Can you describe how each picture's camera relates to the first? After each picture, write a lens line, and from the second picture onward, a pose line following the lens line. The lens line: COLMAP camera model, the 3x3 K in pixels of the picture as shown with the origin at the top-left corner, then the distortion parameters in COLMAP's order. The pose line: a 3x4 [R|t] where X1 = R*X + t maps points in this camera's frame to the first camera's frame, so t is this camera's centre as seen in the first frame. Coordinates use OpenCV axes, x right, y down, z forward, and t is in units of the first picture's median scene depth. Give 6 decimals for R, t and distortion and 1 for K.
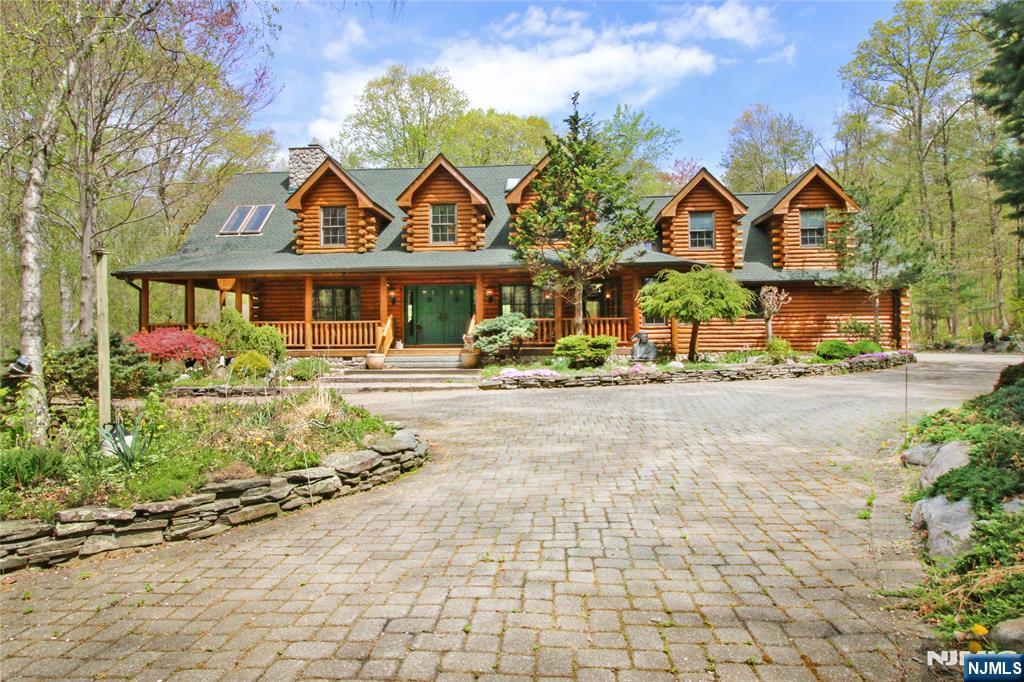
lens RADIAL K [[610.7, 0, 512.0], [0, 610.7, 341.0], [0, 0, 1]] dist [0.002780, 0.000772]
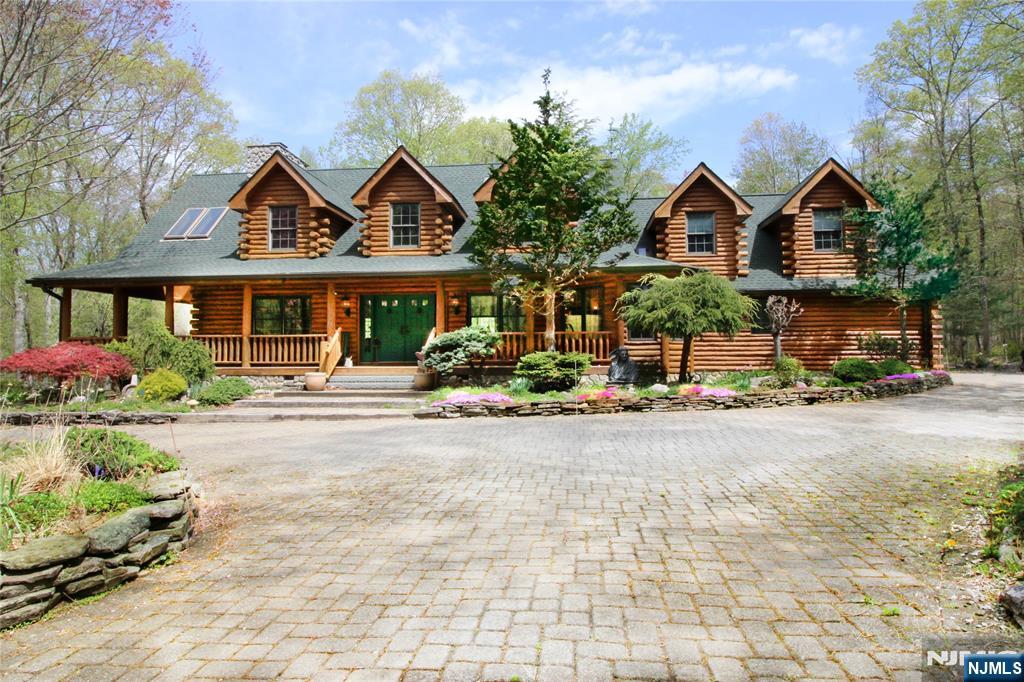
lens RADIAL K [[610.7, 0, 512.0], [0, 610.7, 341.0], [0, 0, 1]] dist [0.002780, 0.000772]
pose [[0.999719, 0.002626, -0.023548, 0.065040], [-0.003253, 0.999640, -0.026636, -0.001300], [0.023469, 0.026706, 0.999368, 0.127340]]
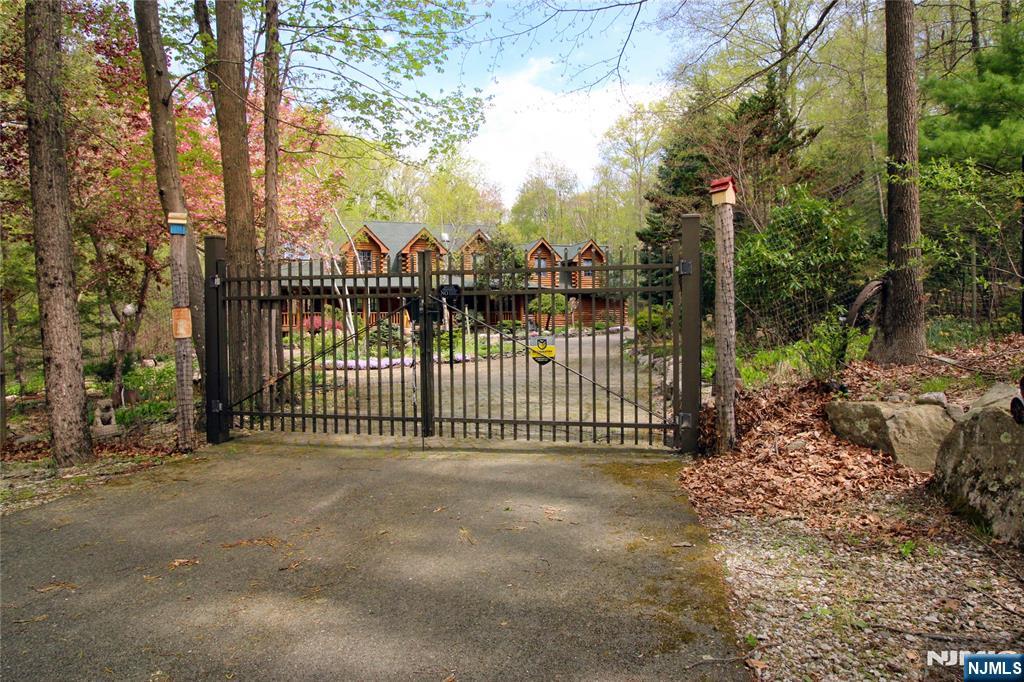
lens RADIAL K [[610.7, 0, 512.0], [0, 610.7, 341.0], [0, 0, 1]] dist [0.002780, 0.000772]
pose [[0.933032, -0.013196, 0.359552, -0.557846], [0.003478, 0.999611, 0.027661, 0.006803], [-0.359778, -0.024558, 0.932715, -0.942172]]
